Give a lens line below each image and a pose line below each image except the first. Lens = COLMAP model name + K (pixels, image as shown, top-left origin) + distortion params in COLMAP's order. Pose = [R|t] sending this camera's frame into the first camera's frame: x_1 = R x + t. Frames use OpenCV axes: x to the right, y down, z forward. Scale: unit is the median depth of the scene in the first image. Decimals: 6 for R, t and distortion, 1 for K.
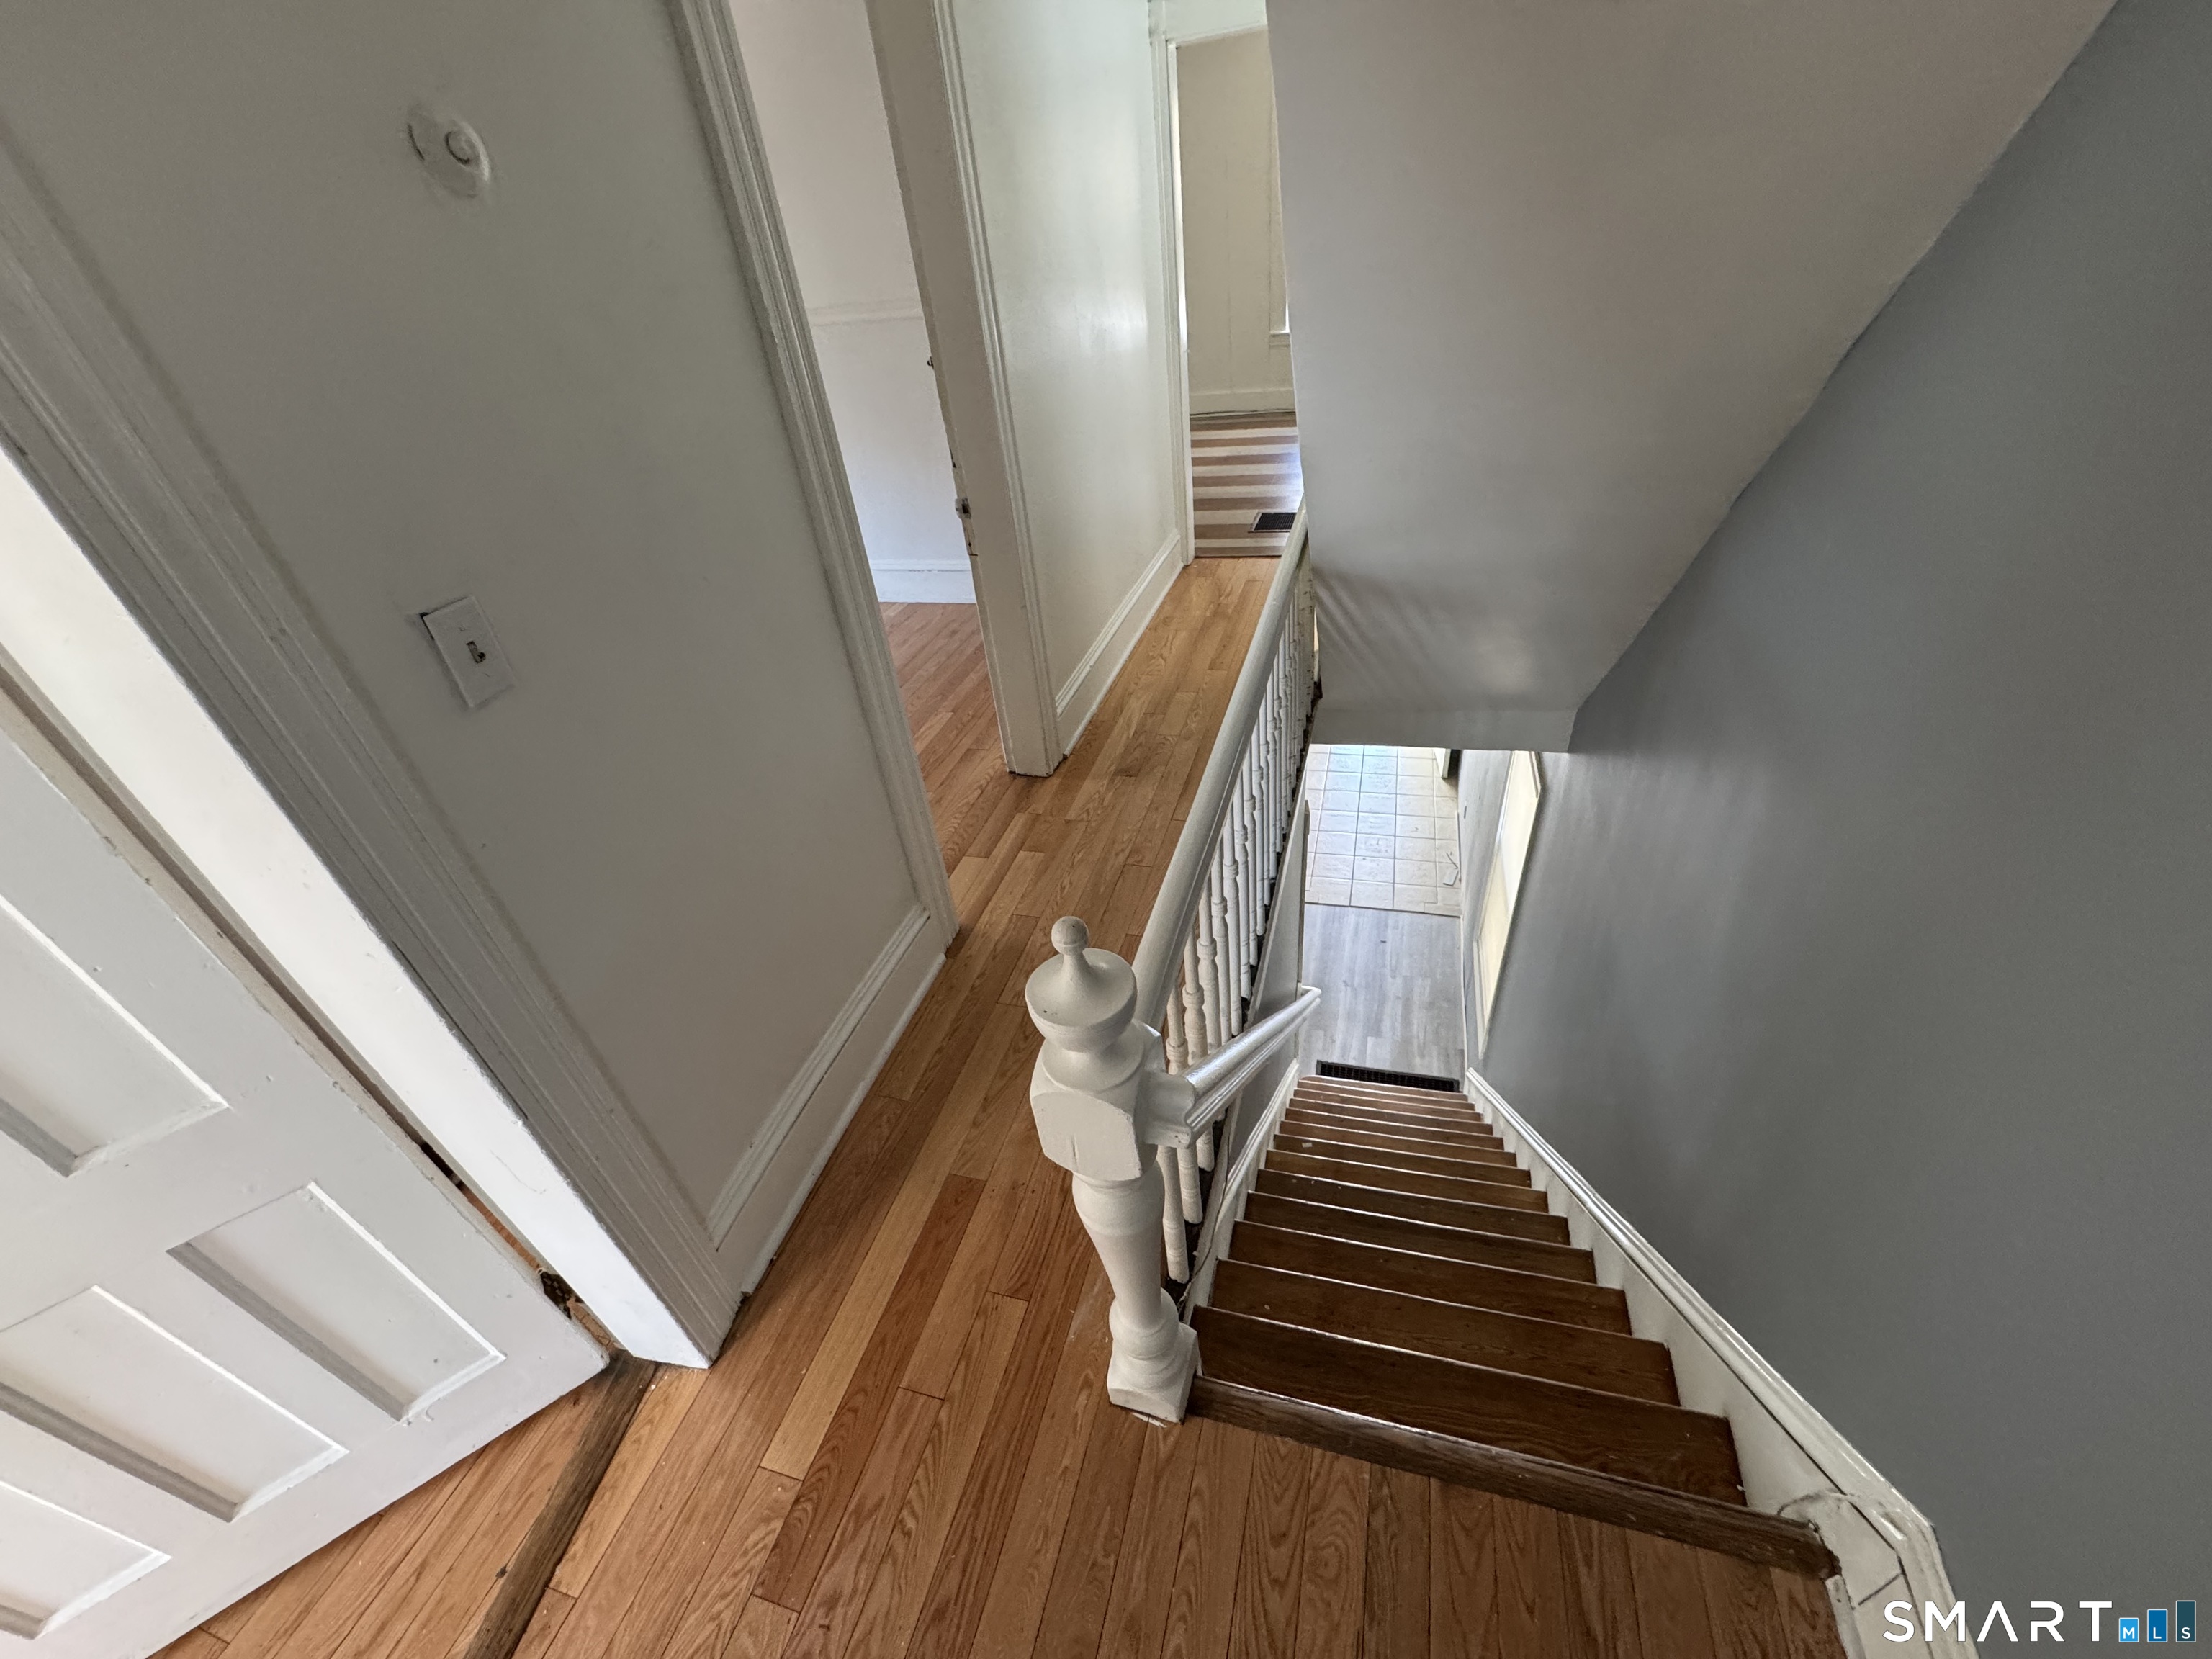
lens RADIAL K [[881.6, 0, 1115.9], [0, 881.6, 833.9], [0, 0, 1]] dist [-0.006176, 0.001740]
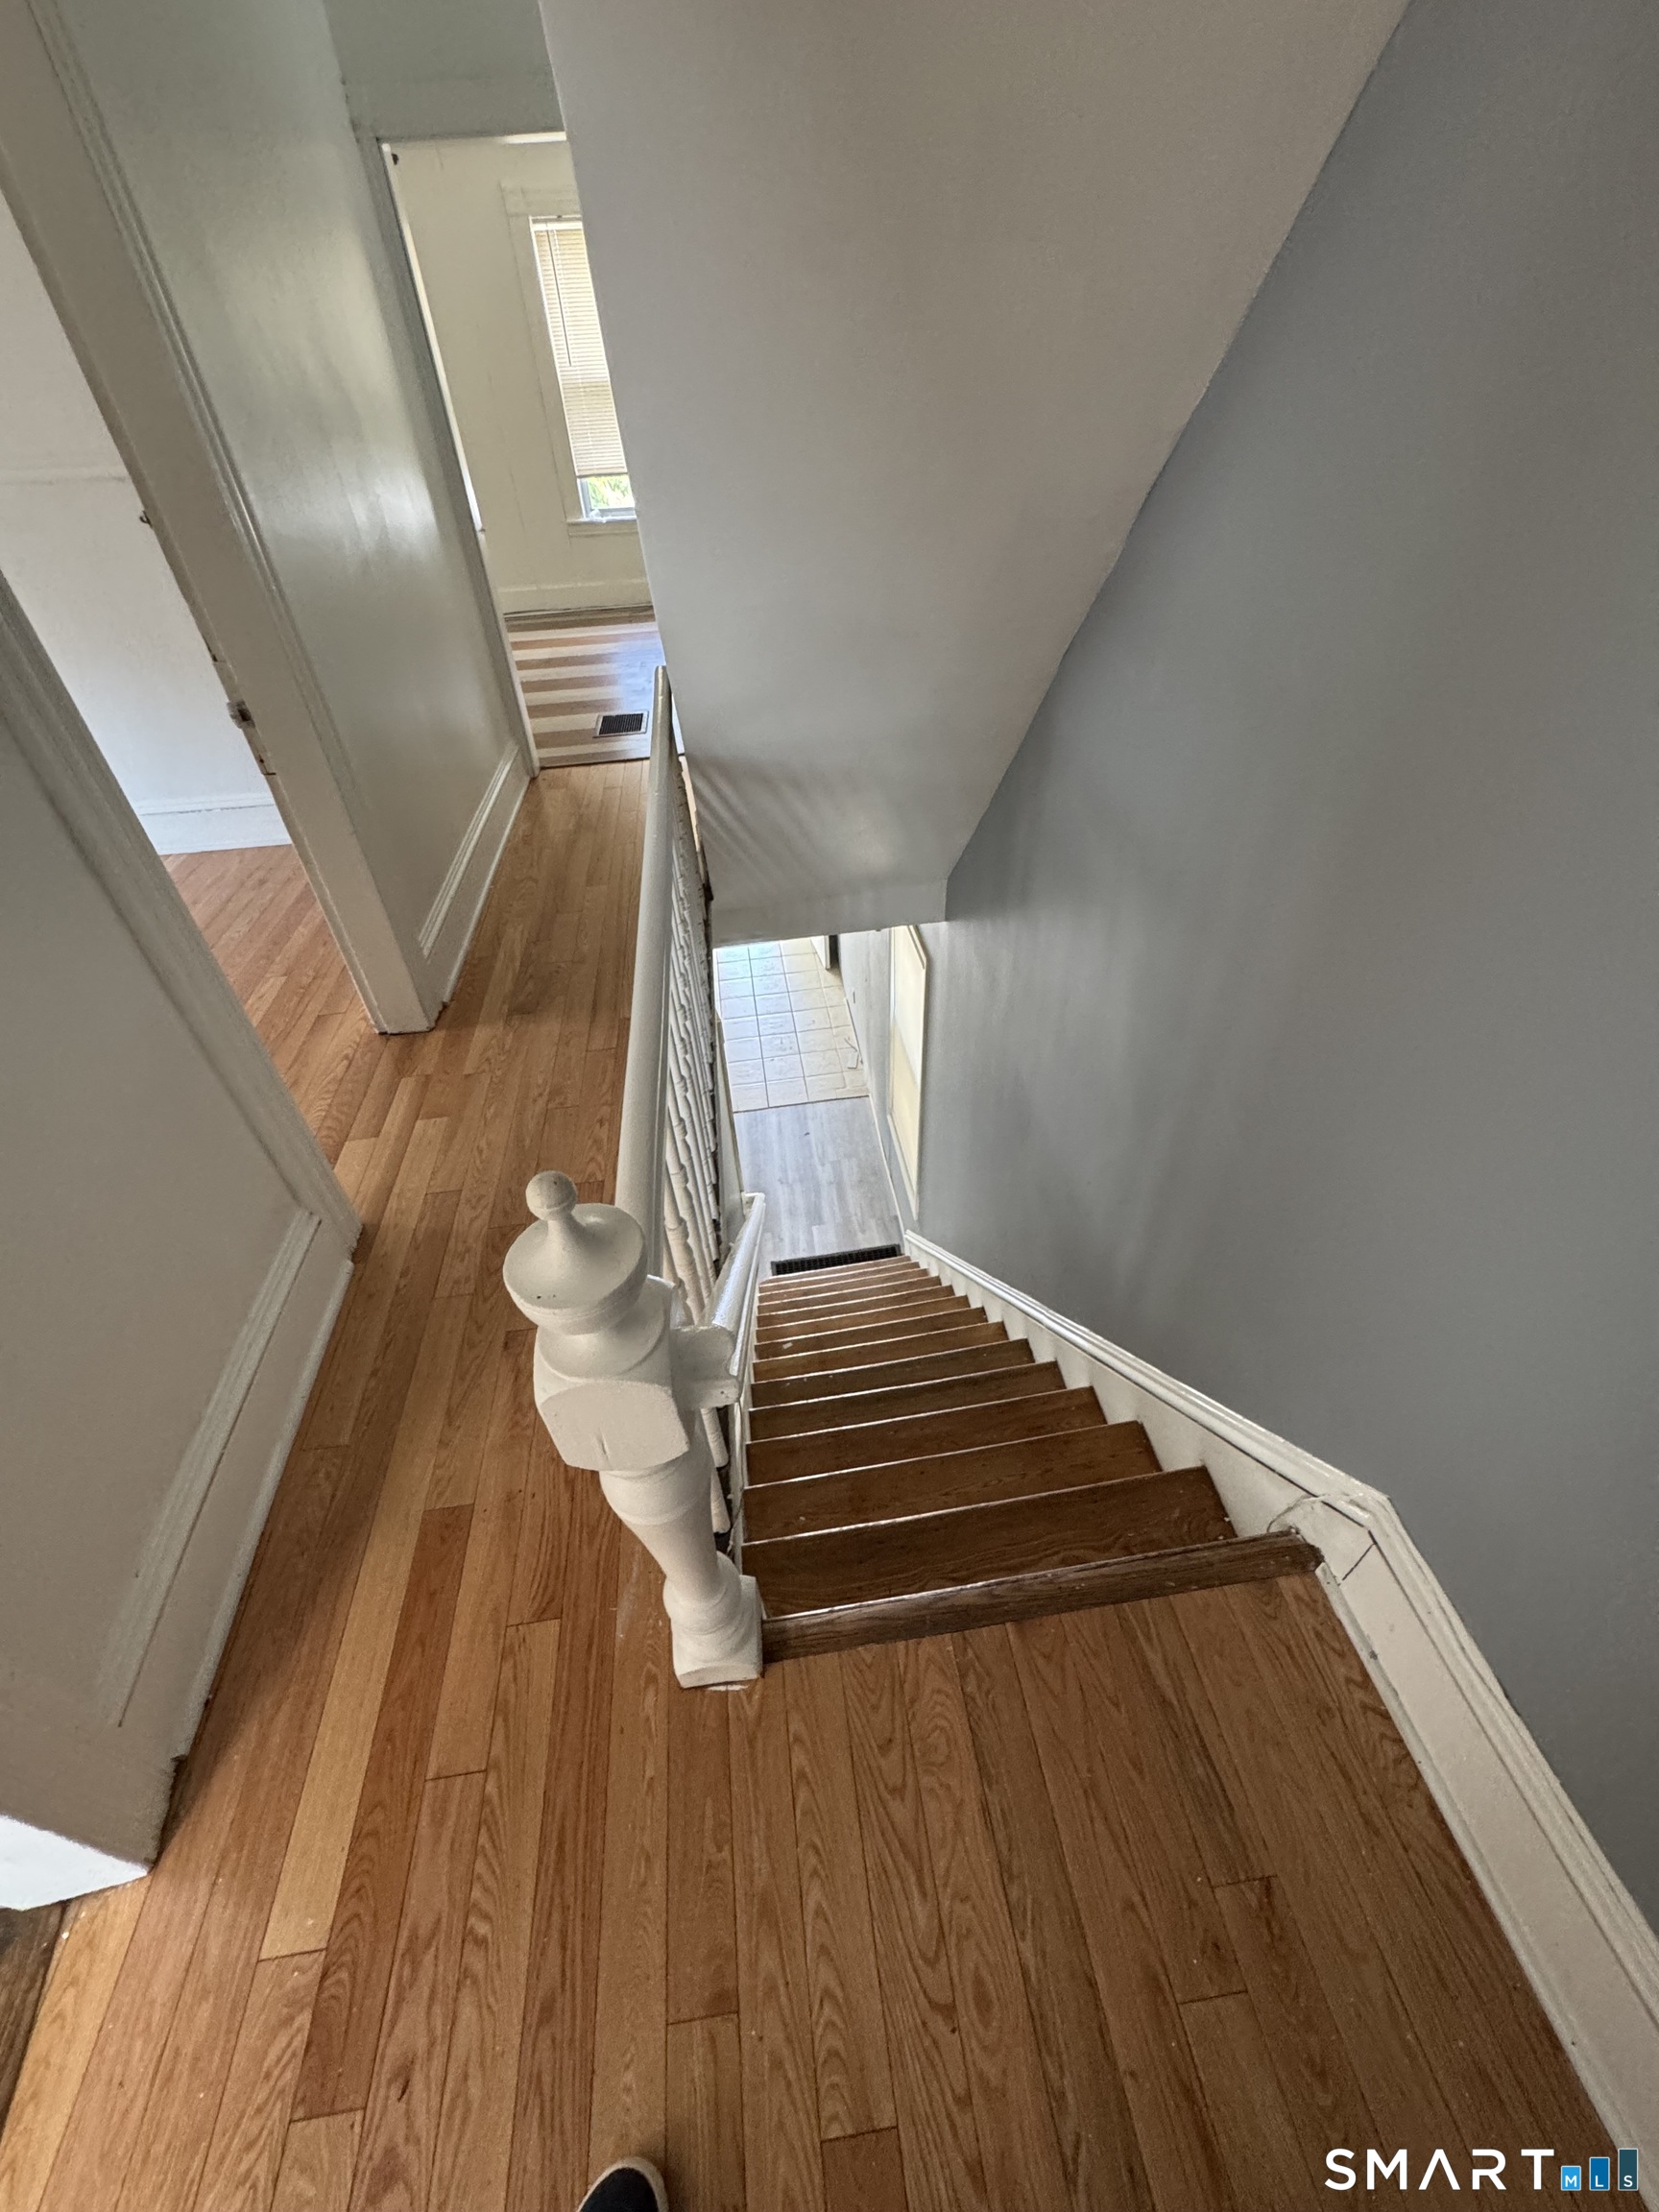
lens RADIAL K [[881.6, 0, 833.8], [0, 881.6, 1106.0], [0, 0, 1]] dist [-0.006176, 0.001740]
pose [[0.917583, -0.210207, 0.337424, -0.037065], [0.190379, 0.977463, 0.091224, 0.007812], [-0.348995, -0.019467, 0.936922, 0.097235]]
